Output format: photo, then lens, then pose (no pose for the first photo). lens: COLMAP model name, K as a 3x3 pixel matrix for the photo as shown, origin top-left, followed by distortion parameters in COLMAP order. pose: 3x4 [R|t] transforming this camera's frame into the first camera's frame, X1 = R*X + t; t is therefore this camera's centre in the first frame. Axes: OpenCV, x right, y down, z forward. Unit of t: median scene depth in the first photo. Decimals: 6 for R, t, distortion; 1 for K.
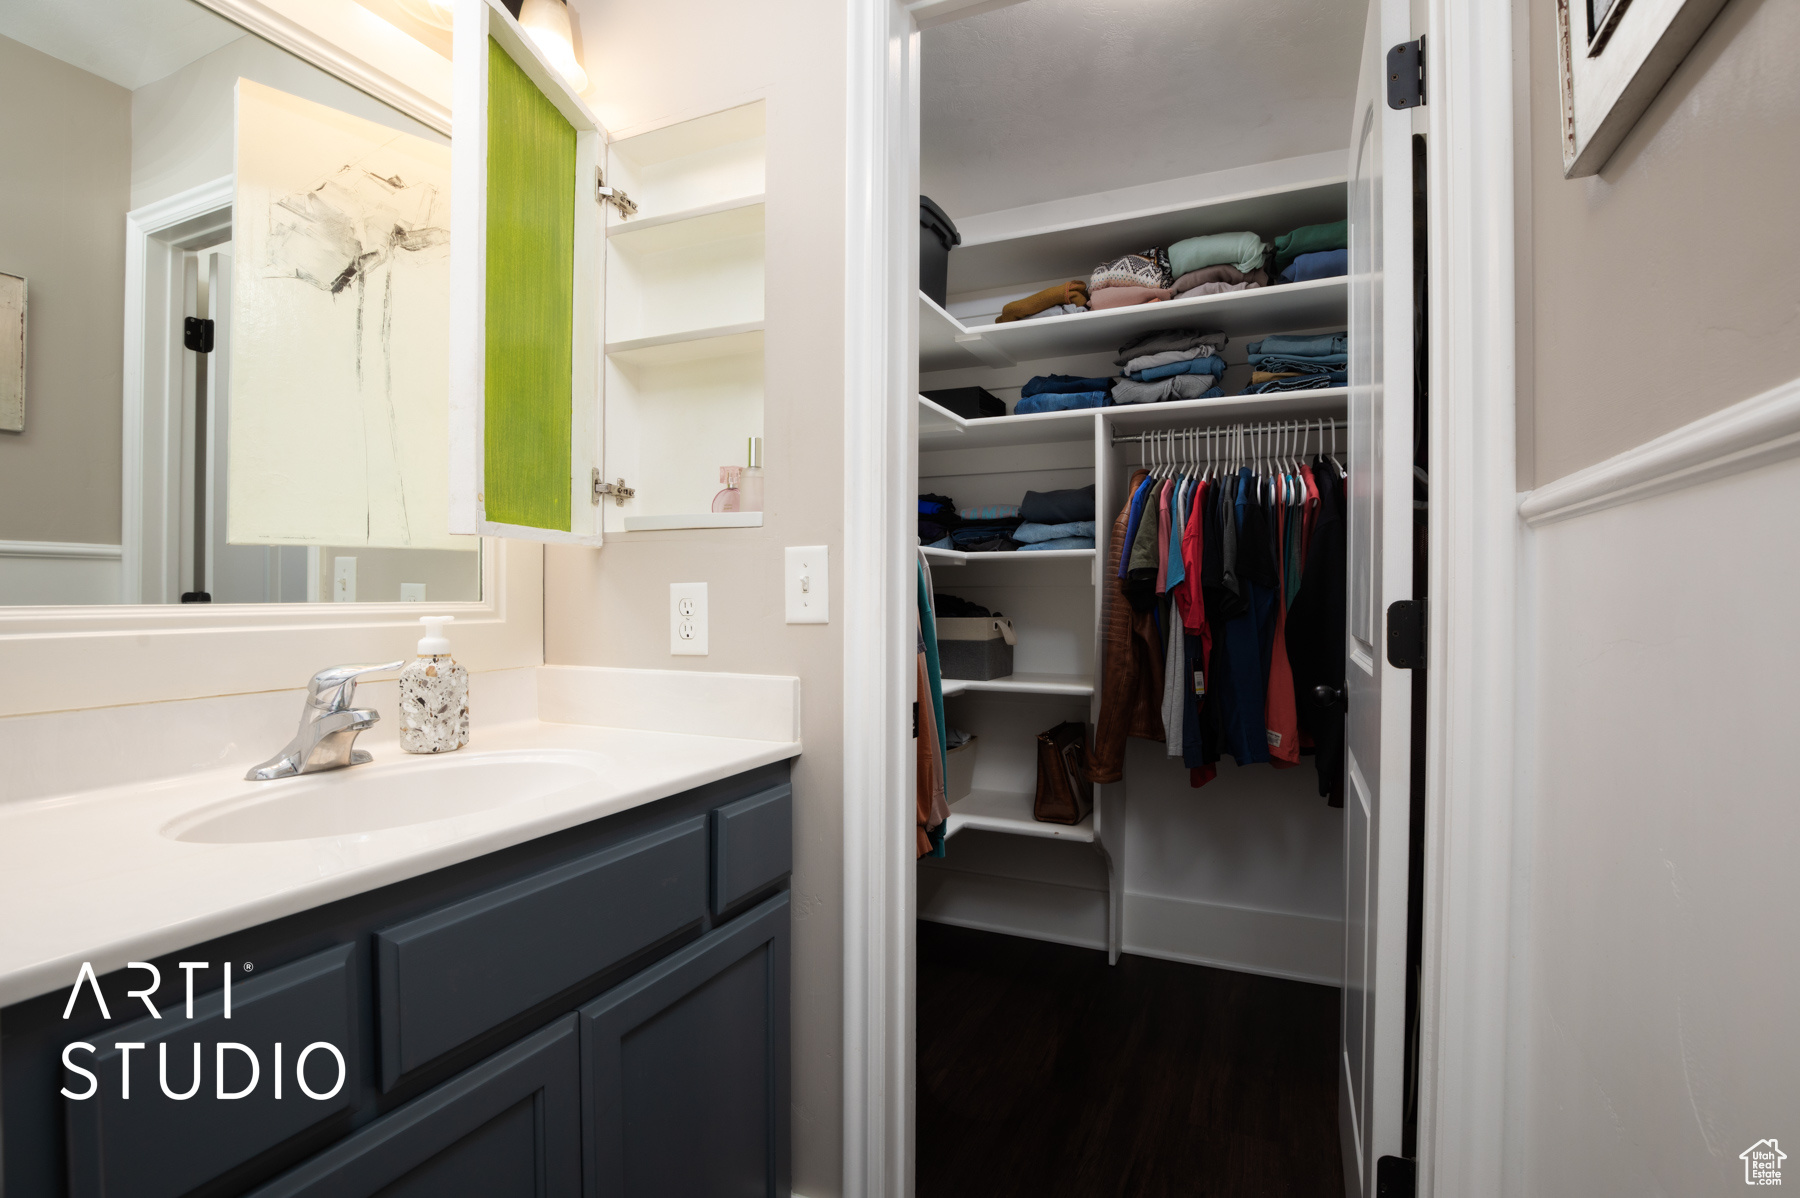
lens RADIAL K [[849.7, 0, 900.1], [0, 849.7, 590.5], [0, 0, 1]] dist [-0.021078, -0.000176]
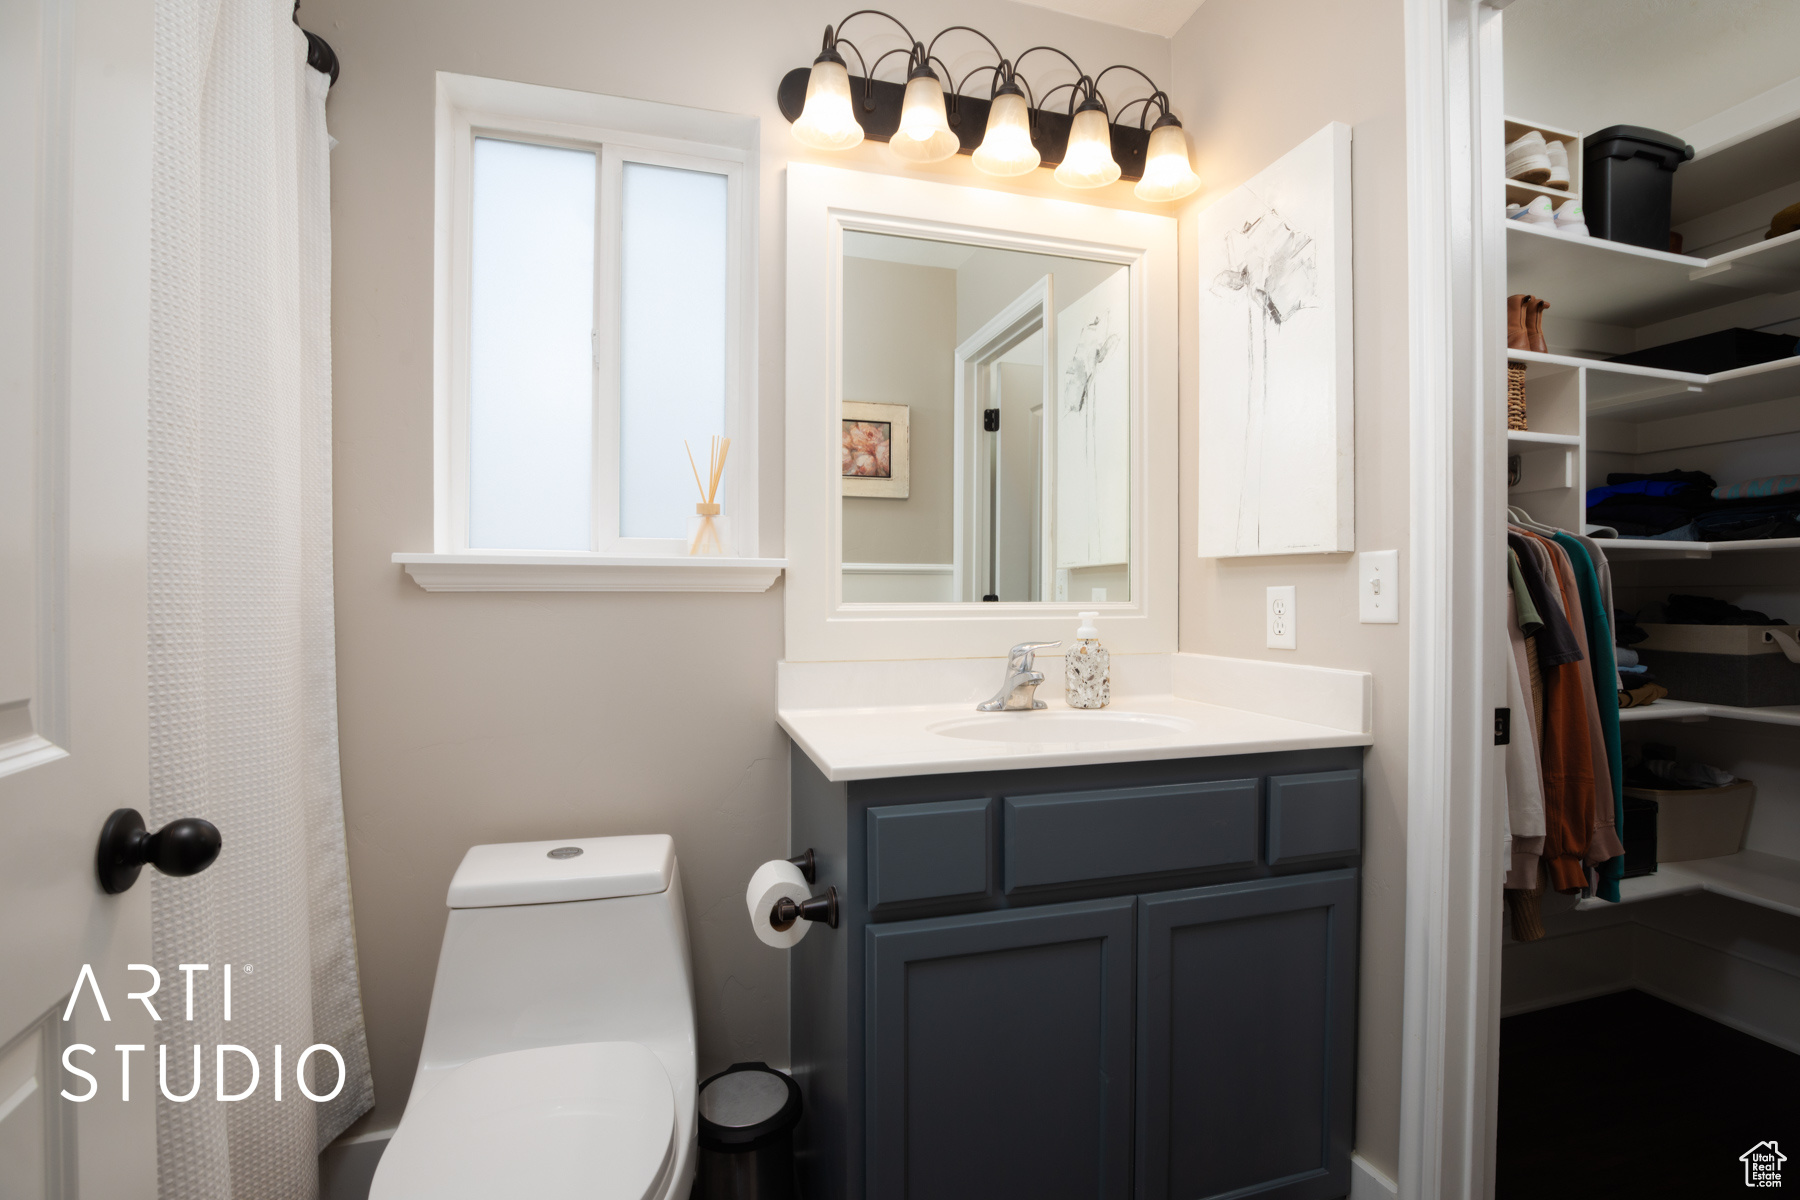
lens RADIAL K [[819.9, 0, 900.0], [0, 819.9, 600.0], [0, 0, 1]] dist [0.000096, 0.000198]
pose [[0.649838, 0.002560, -0.760068, 0.284549], [0.004896, 0.999959, 0.007554, -0.001119], [0.760057, -0.008630, 0.649799, -0.126000]]
